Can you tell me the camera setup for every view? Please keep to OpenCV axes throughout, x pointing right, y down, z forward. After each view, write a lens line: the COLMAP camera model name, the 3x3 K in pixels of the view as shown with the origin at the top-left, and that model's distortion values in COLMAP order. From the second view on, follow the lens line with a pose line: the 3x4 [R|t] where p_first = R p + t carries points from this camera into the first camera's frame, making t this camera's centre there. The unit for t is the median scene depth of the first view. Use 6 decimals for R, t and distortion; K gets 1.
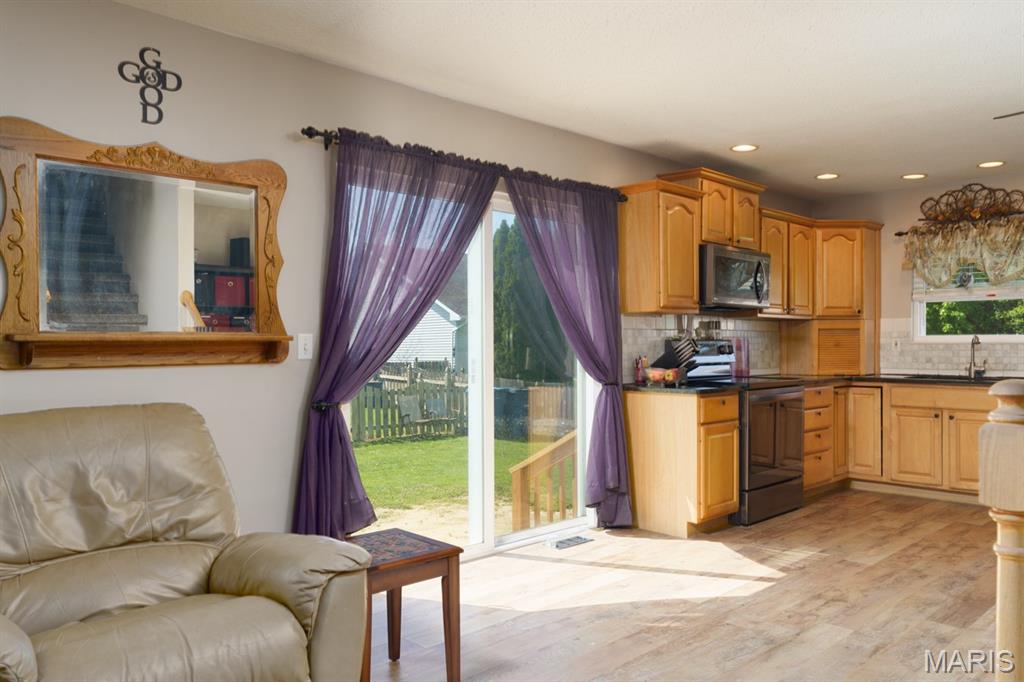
lens RADIAL K [[764.3, 0, 588.7], [0, 764.3, 344.2], [0, 0, 1]] dist [0.007094, 0.001013]
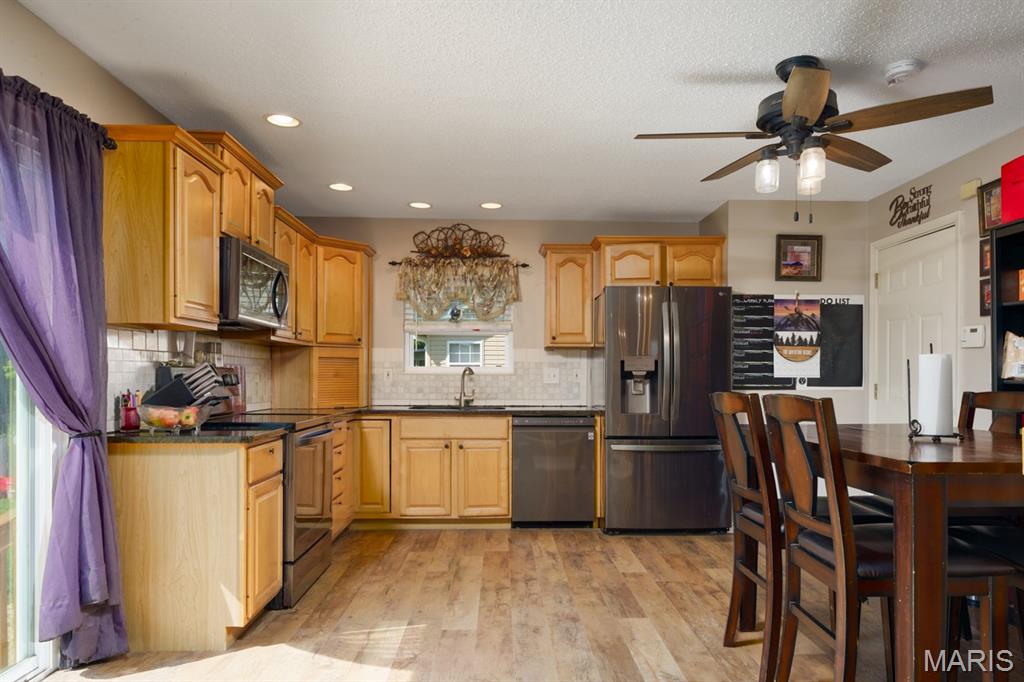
lens RADIAL K [[662.2, 0, 527.3], [0, 662.2, 375.0], [0, 0, 1]] dist [-0.000967, 0.000457]
pose [[0.707746, 0.005888, 0.706442, -0.084063], [-0.004756, 0.999982, -0.003569, 0.002958], [-0.706451, -0.000834, 0.707762, 0.304879]]
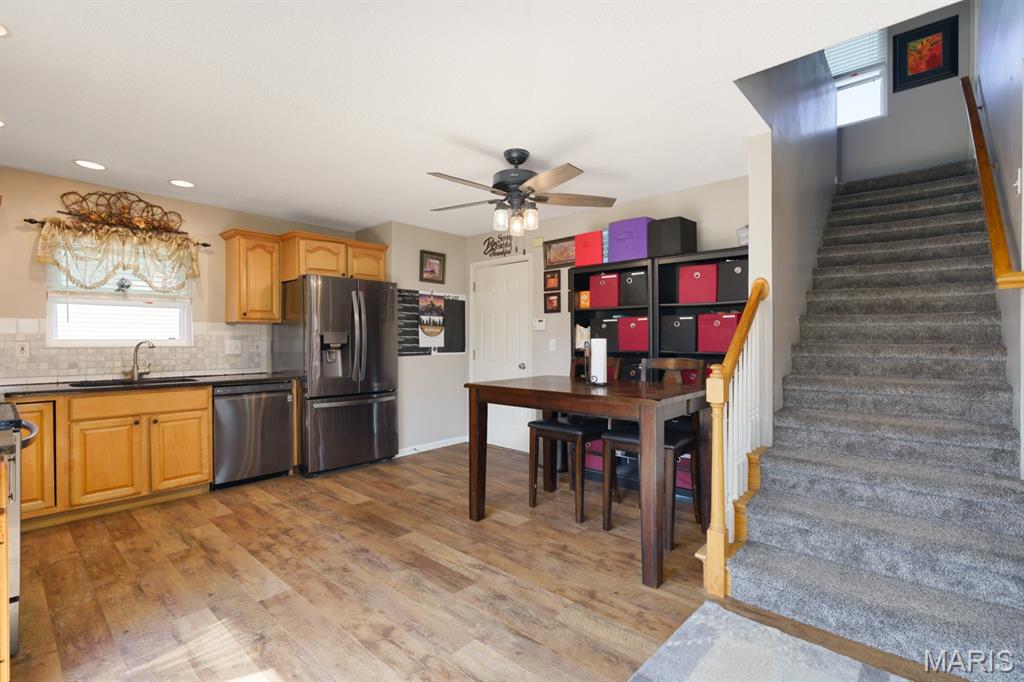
lens RADIAL K [[466.5, 0, 515.4], [0, 466.5, 341.9], [0, 0, 1]] dist [-0.001605, -0.000059]
pose [[-0.017700, -0.001375, 0.999842, -0.144160], [0.000631, 0.999999, 0.001386, -0.009277], [-0.999843, 0.000656, -0.017700, 0.520421]]
